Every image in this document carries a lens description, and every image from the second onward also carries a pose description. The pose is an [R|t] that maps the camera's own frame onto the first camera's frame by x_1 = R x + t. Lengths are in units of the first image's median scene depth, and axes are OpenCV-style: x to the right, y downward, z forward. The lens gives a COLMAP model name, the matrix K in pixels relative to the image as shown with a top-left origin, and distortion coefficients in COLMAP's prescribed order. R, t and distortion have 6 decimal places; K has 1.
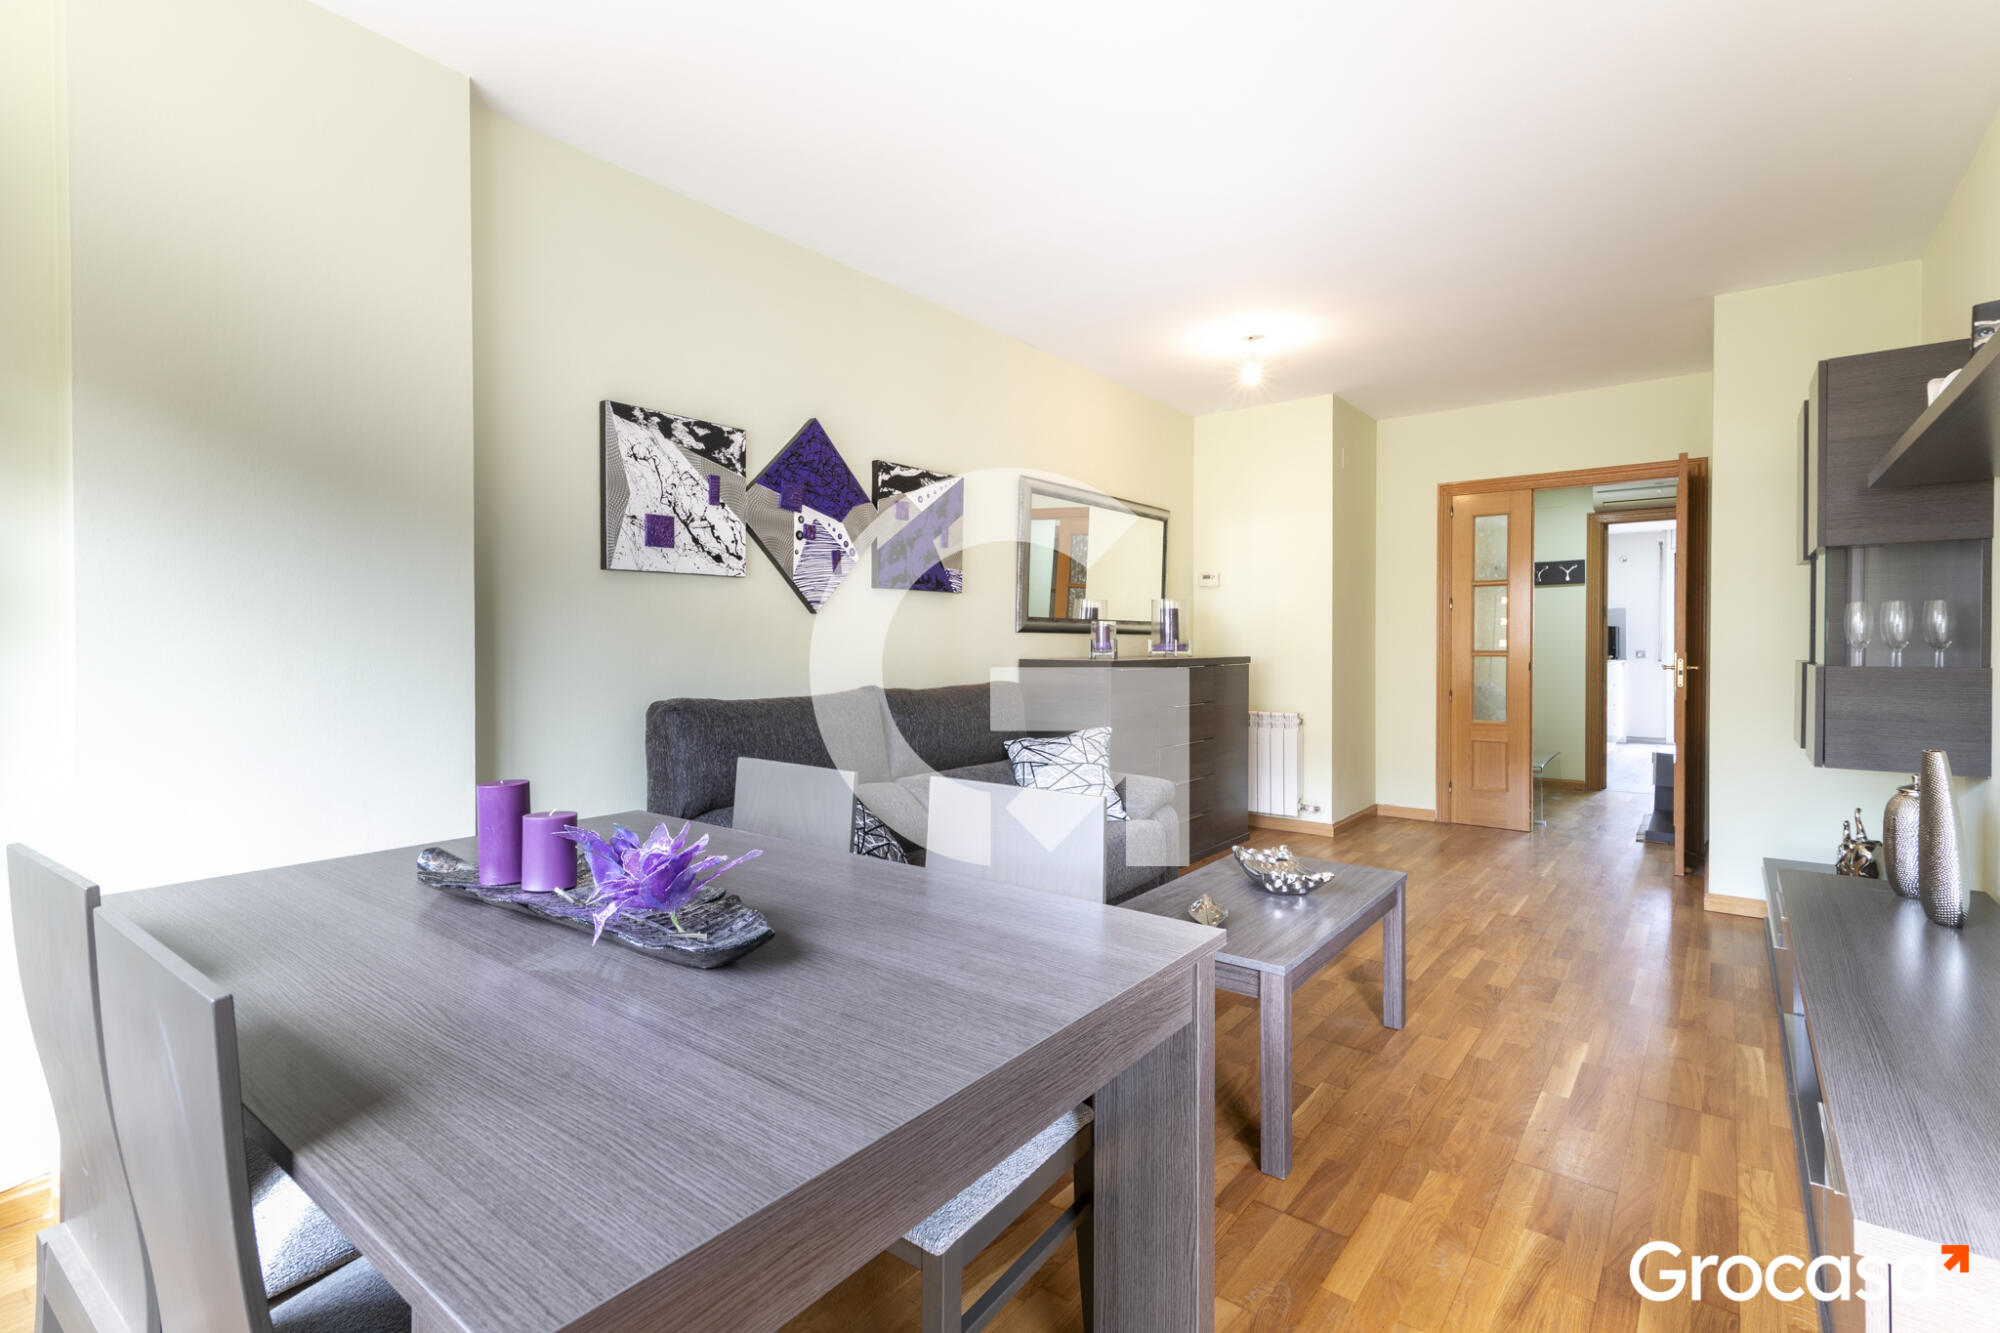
lens RADIAL K [[928.0, 0, 990.7], [0, 928.0, 657.3], [0, 0, 1]] dist [0.012357, 0.000597]
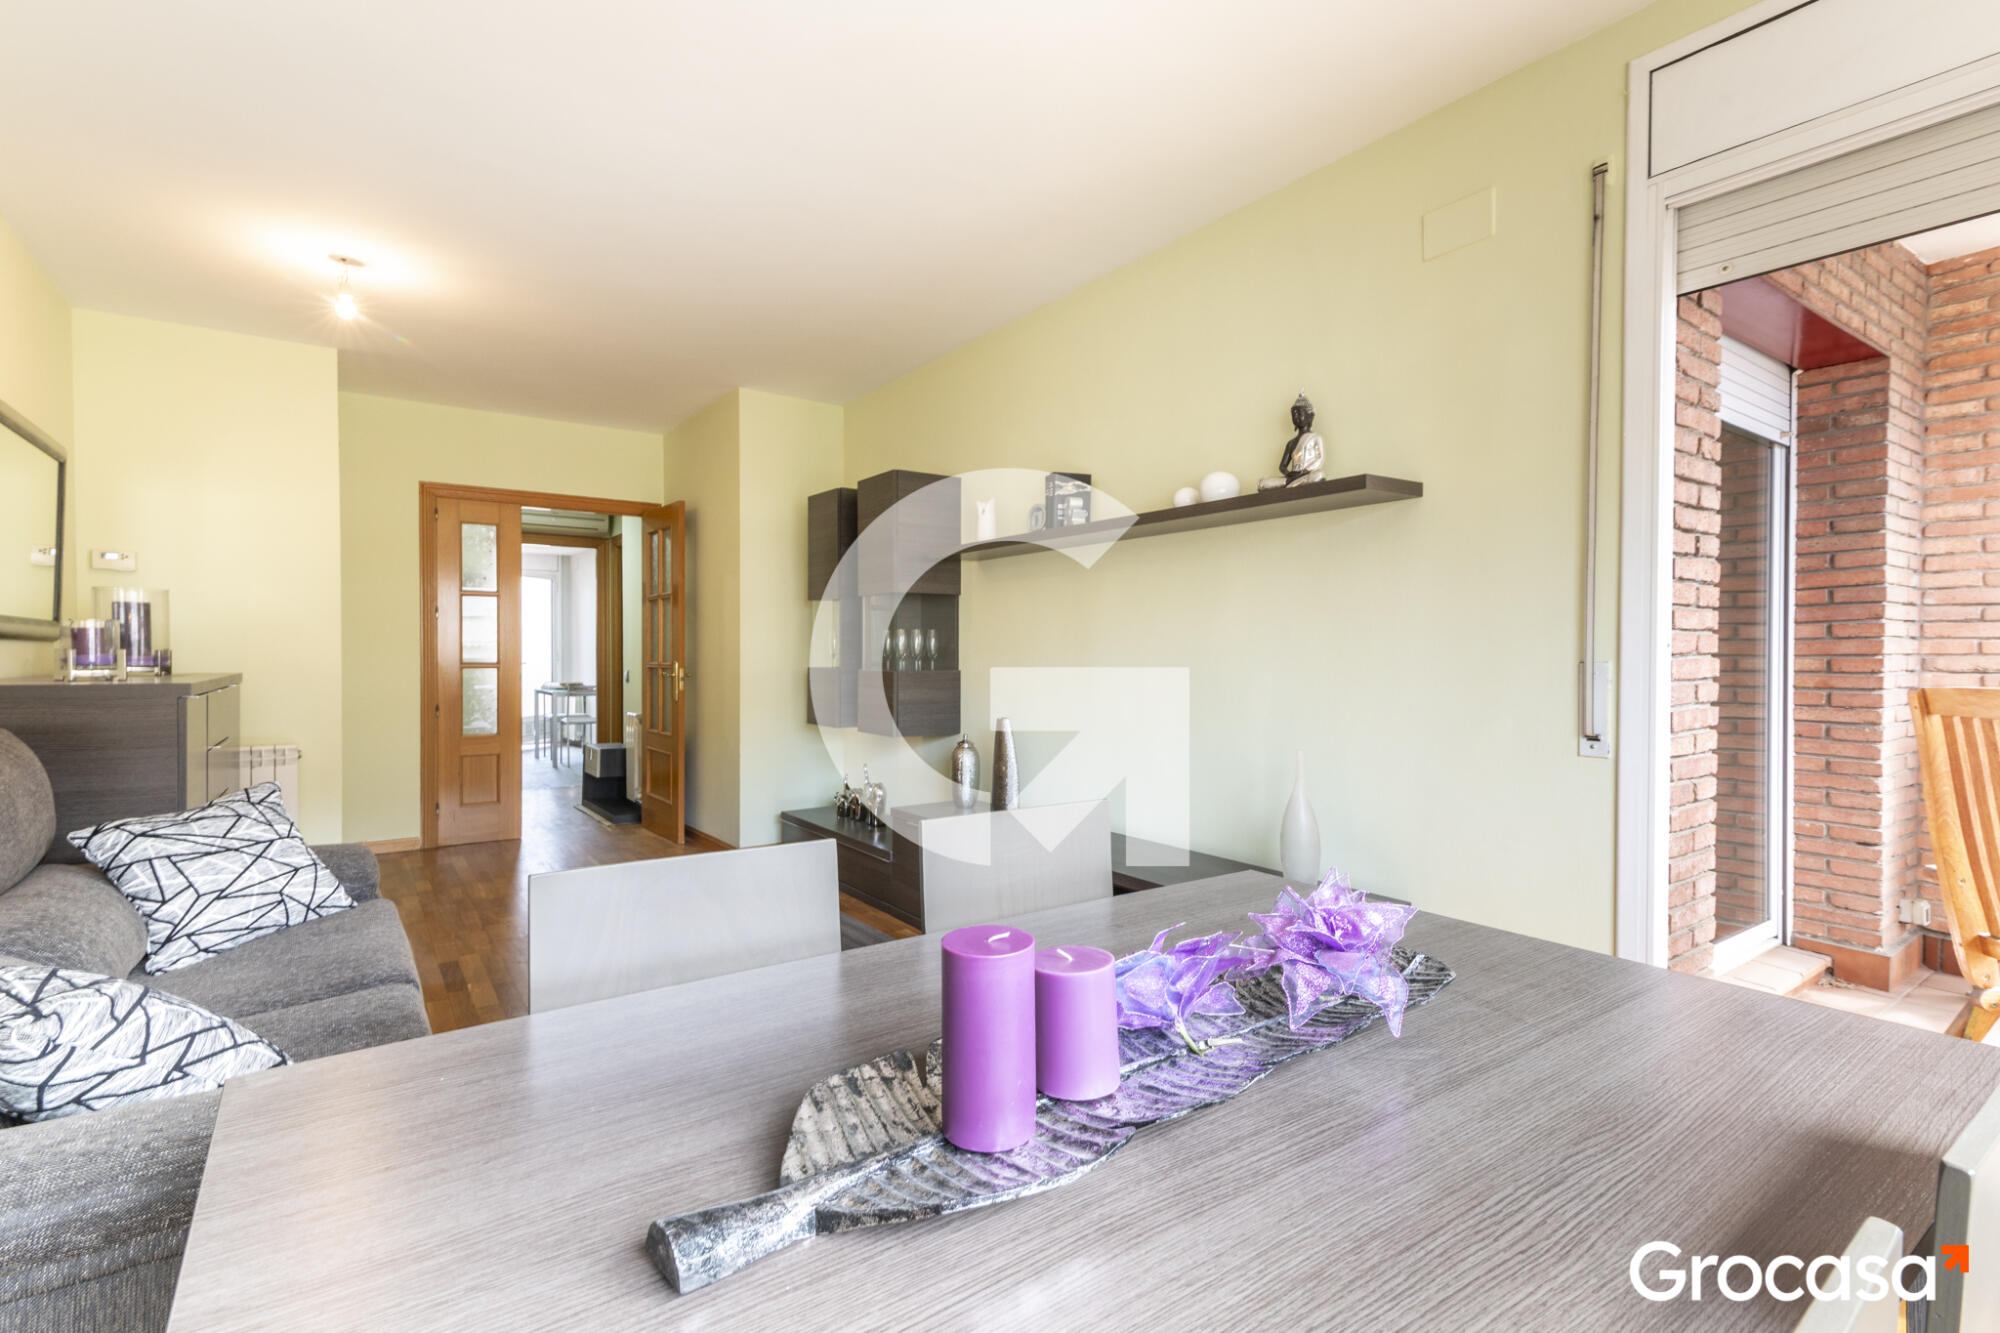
lens RADIAL K [[928.0, 0, 990.5], [0, 928.0, 662.1], [0, 0, 1]] dist [0.012357, 0.000597]
pose [[0.283410, -0.006792, 0.958975, -0.378386], [0.012811, 0.999912, 0.003296, -0.006284], [-0.958913, 0.011352, 0.283472, 0.322344]]
